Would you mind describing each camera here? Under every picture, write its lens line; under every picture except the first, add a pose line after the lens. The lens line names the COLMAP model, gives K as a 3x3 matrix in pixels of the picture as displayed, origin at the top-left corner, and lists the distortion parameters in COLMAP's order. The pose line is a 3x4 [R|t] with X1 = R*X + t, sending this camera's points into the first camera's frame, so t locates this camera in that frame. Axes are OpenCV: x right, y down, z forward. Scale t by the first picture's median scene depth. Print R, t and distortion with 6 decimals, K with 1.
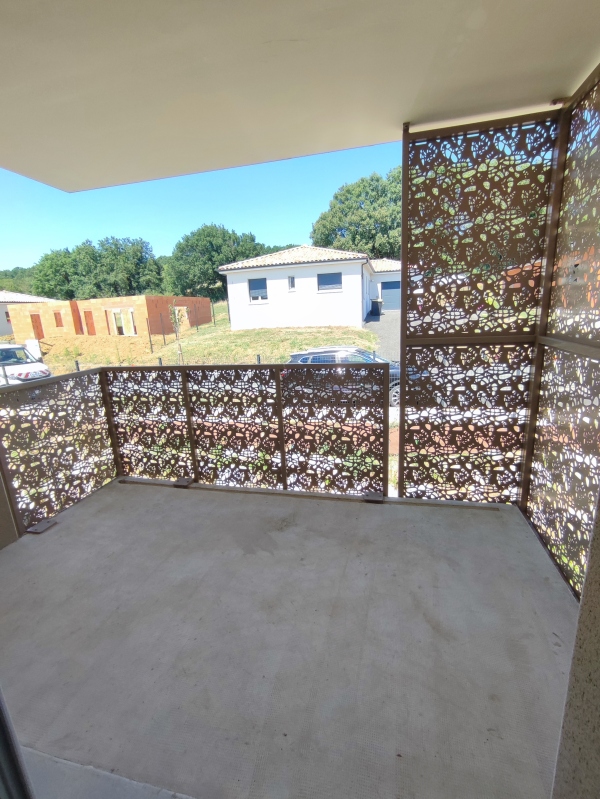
lens RADIAL K [[358.9, 0, 303.9], [0, 358.9, 398.3], [0, 0, 1]] dist [-0.037509, 0.026623]
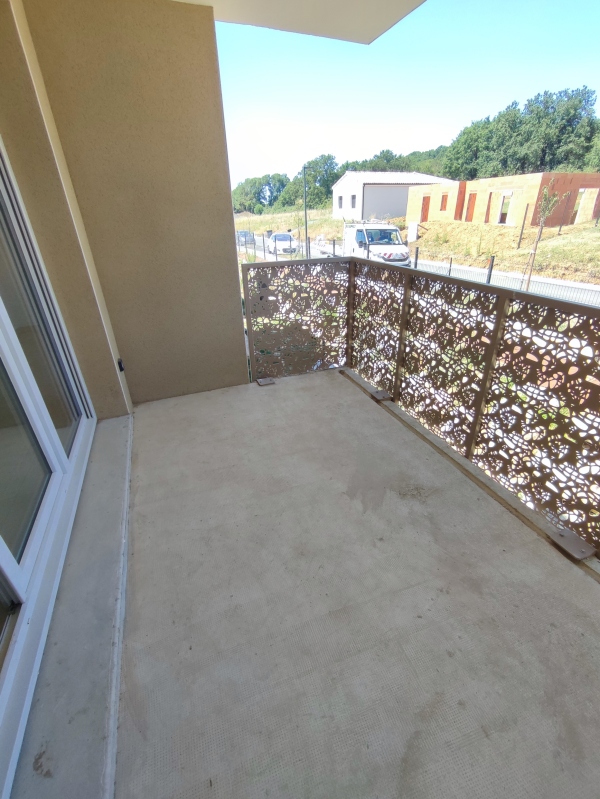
lens RADIAL K [[362.2, 0, 312.4], [0, 362.2, 396.6], [0, 0, 1]] dist [-0.024277, 0.016730]
pose [[0.579407, 0.405074, -0.707250, 0.253135], [-0.198476, 0.911753, 0.359602, -0.076975], [0.790503, -0.067984, 0.608674, 0.287385]]
